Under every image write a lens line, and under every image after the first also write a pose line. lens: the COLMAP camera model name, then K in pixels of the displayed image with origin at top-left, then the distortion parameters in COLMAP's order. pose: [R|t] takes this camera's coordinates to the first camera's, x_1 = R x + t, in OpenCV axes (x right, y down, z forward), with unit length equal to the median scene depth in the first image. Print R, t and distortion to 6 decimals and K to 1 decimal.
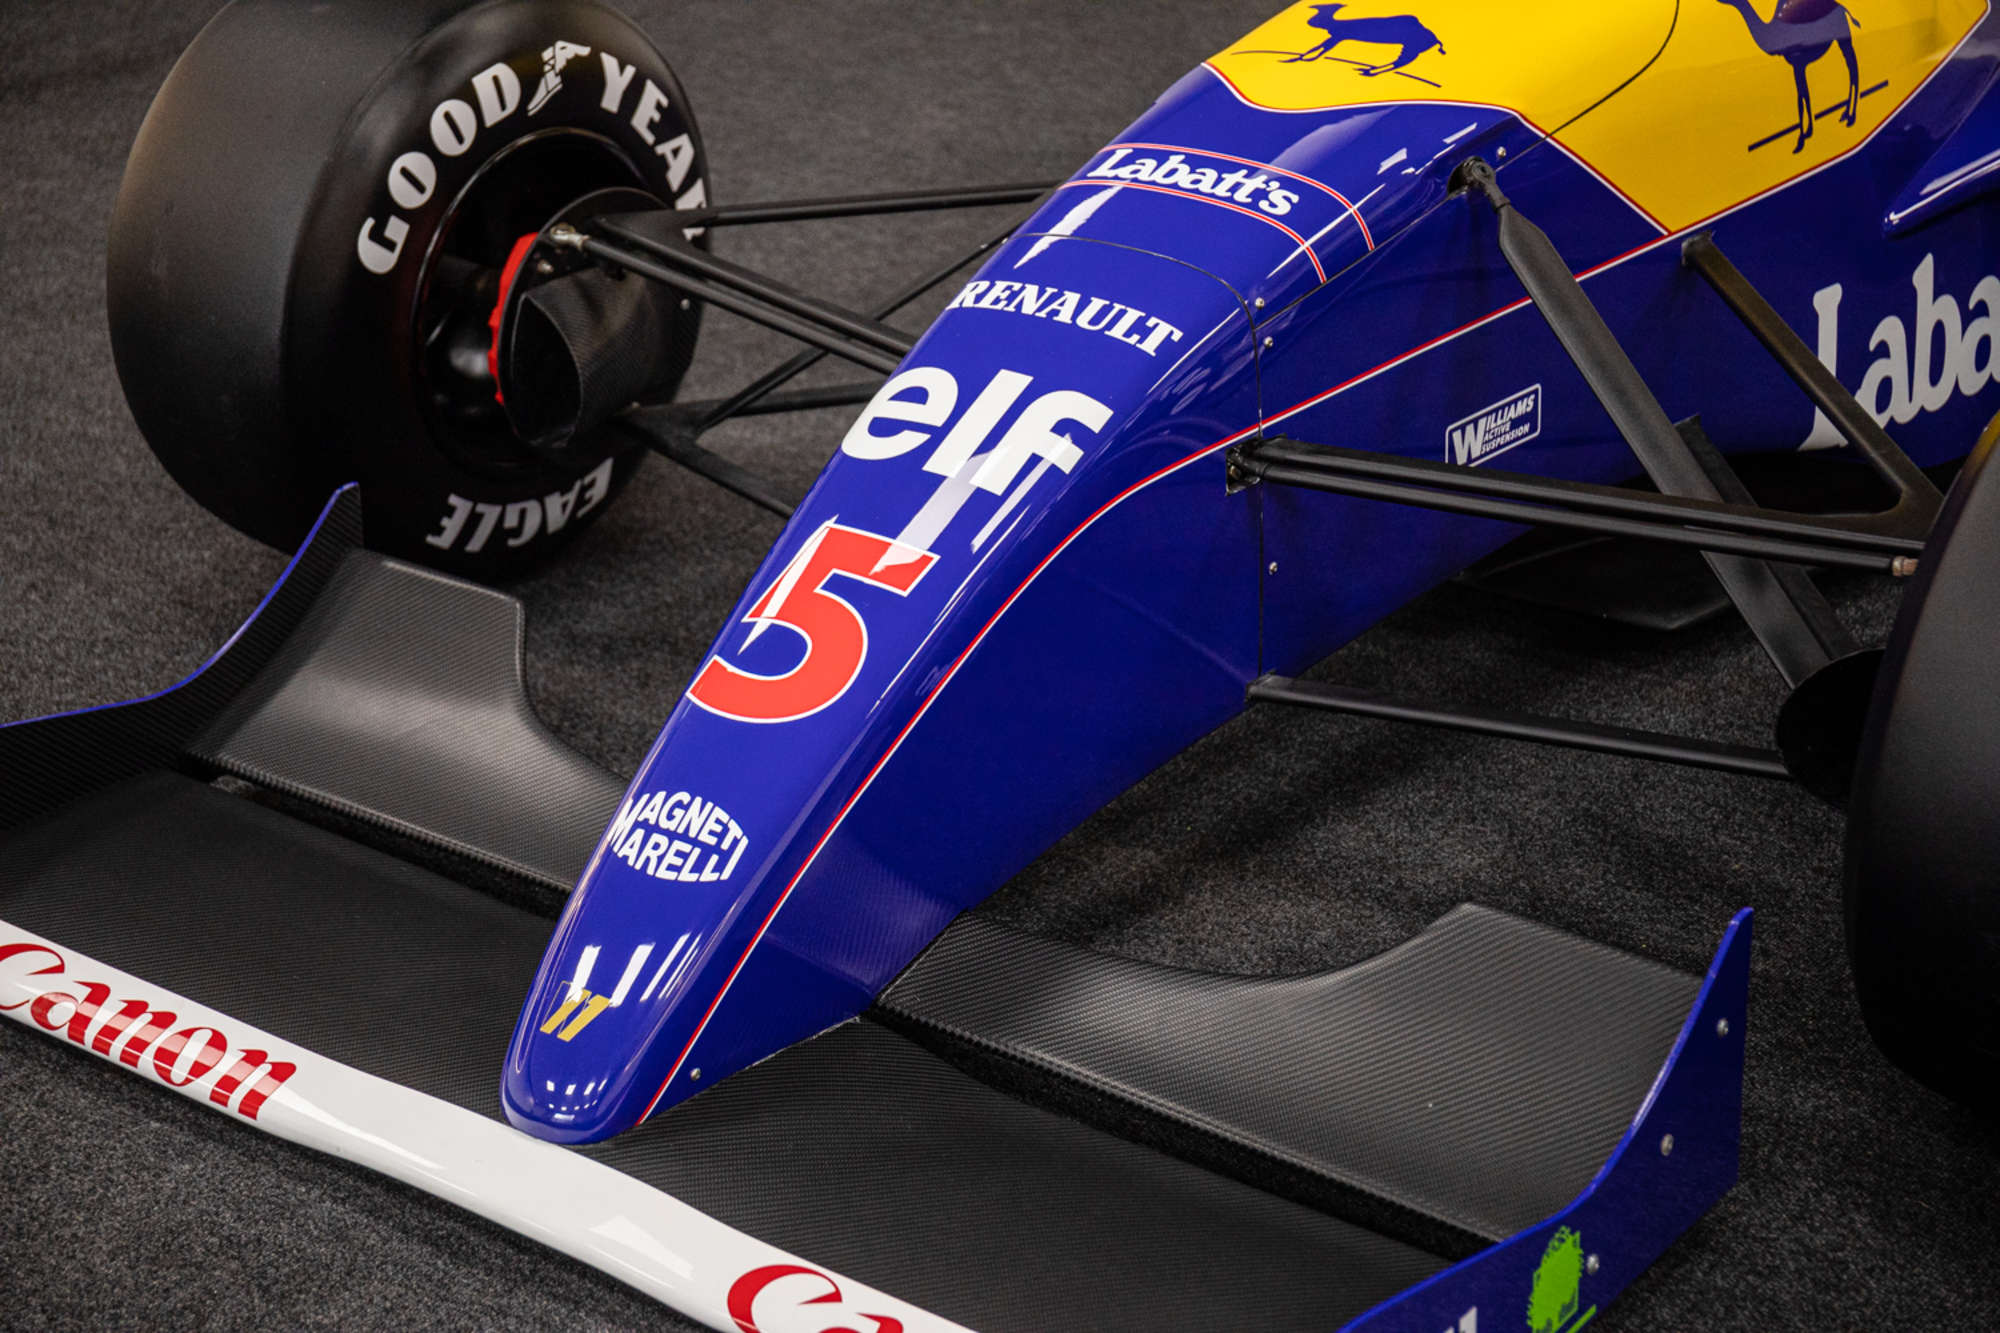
lens RADIAL K [[3619.3, 0, 999.1], [0, 3619.3, 662.2], [0, 0, 1]] dist [0.101438, 0.000000]
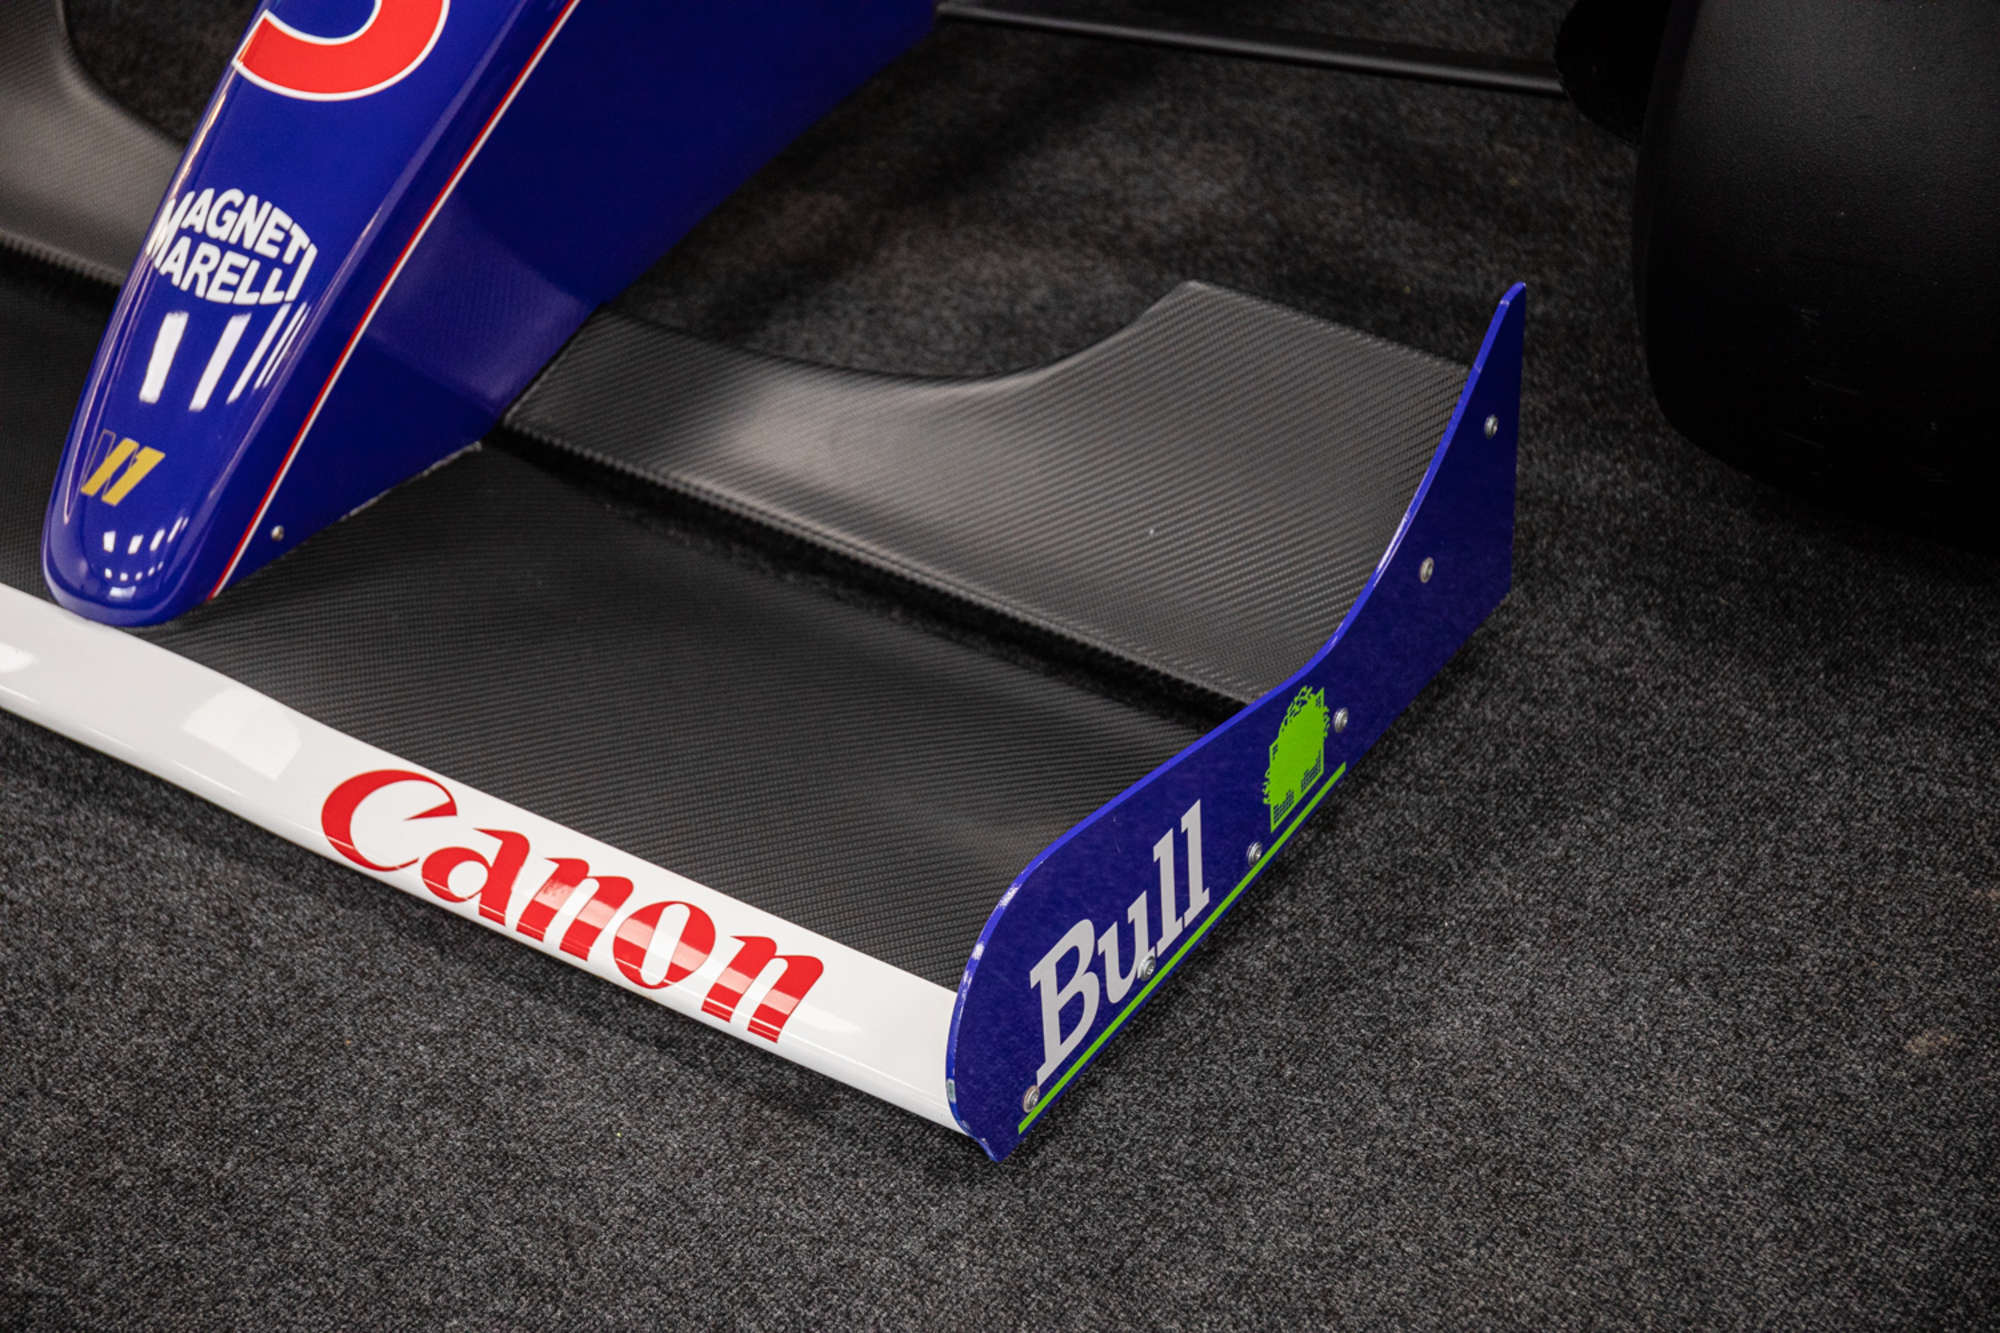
lens RADIAL K [[3619.3, 0, 1014.1], [0, 3619.3, 685.6], [0, 0, 1]] dist [0.101438, 0.000000]
pose [[0.997335, -0.053360, 0.049751, 0.039059], [0.040302, 0.971409, 0.233967, -0.038535], [-0.060813, -0.231338, 0.970971, 0.157973]]
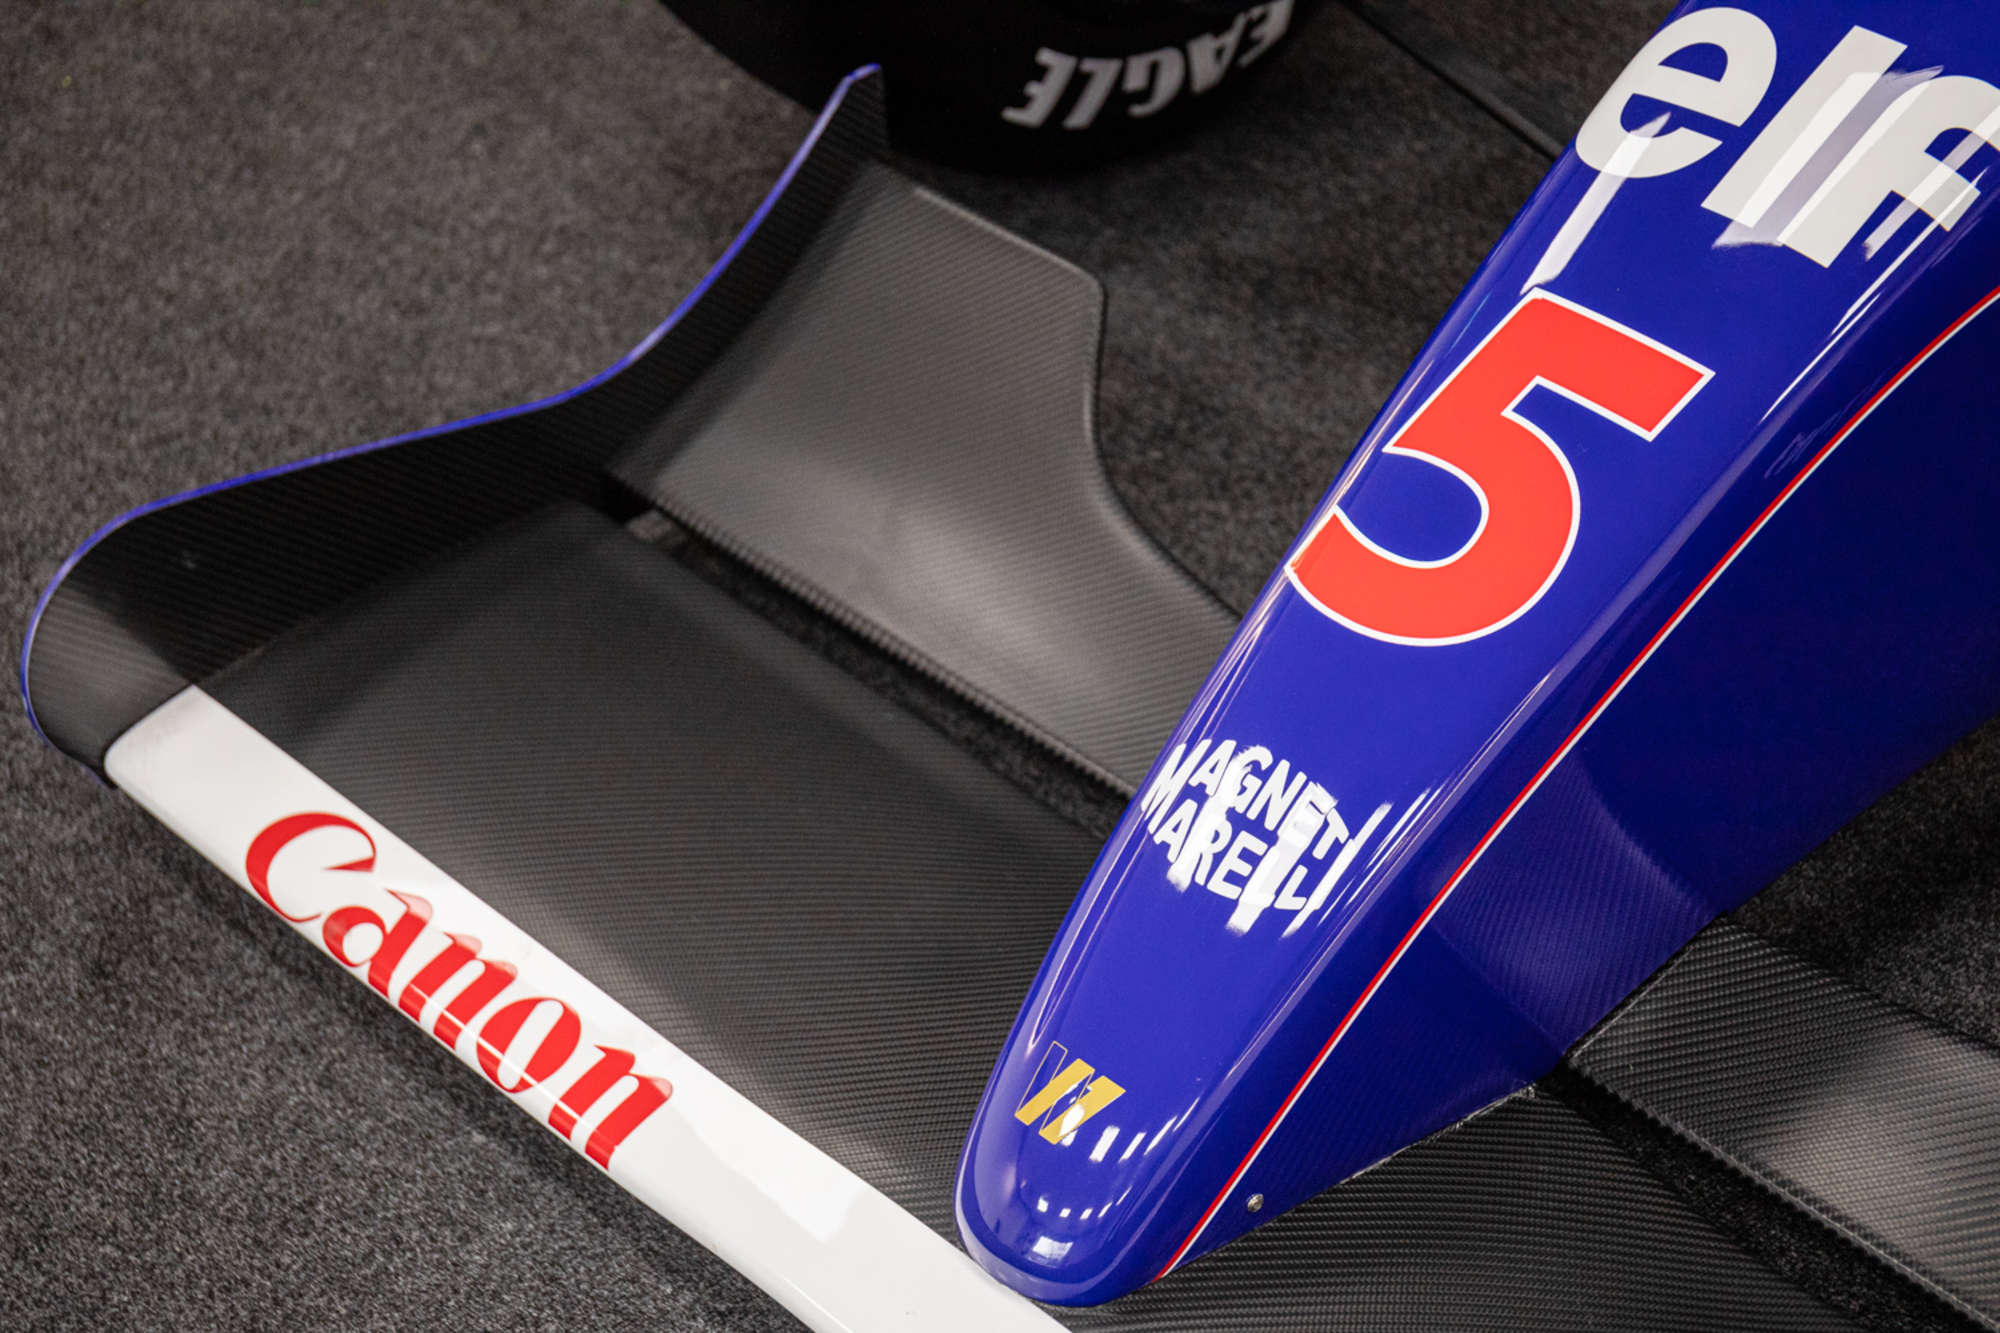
lens RADIAL K [[4158.3, 0, 1085.7], [0, 4158.3, 772.1], [0, 0, 1]] dist [0.069885, 0.000000]
pose [[0.978811, 0.079119, -0.188863, 0.016747], [-0.036057, 0.974520, 0.221383, -0.110005], [0.201566, -0.209882, 0.956724, 0.297539]]
